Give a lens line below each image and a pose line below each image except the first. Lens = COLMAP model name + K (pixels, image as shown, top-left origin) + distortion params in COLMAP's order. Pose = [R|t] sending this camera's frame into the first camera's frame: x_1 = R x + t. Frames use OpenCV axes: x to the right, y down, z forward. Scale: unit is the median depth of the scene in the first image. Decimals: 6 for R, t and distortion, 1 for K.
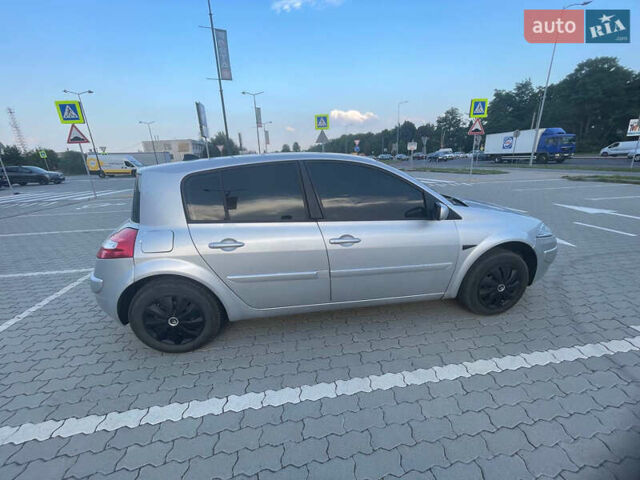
lens RADIAL K [[262.3, 0, 320.0], [0, 262.3, 240.0], [0, 0, 1]] dist [-0.000576, 0.000223]
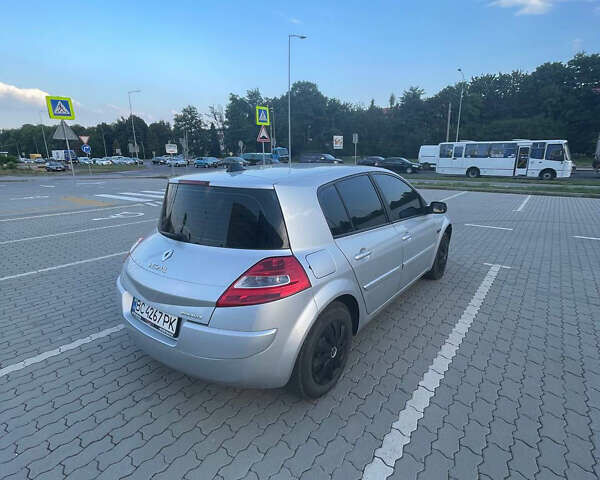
lens RADIAL K [[341.4, 0, 300.0], [0, 341.4, 240.0], [0, 0, 1]] dist [-0.004084, -0.001442]
pose [[0.701721, -0.141887, 0.698180, -0.112386], [0.196574, 0.980488, 0.001688, -0.006504], [-0.684796, 0.136060, 0.715920, 0.016907]]
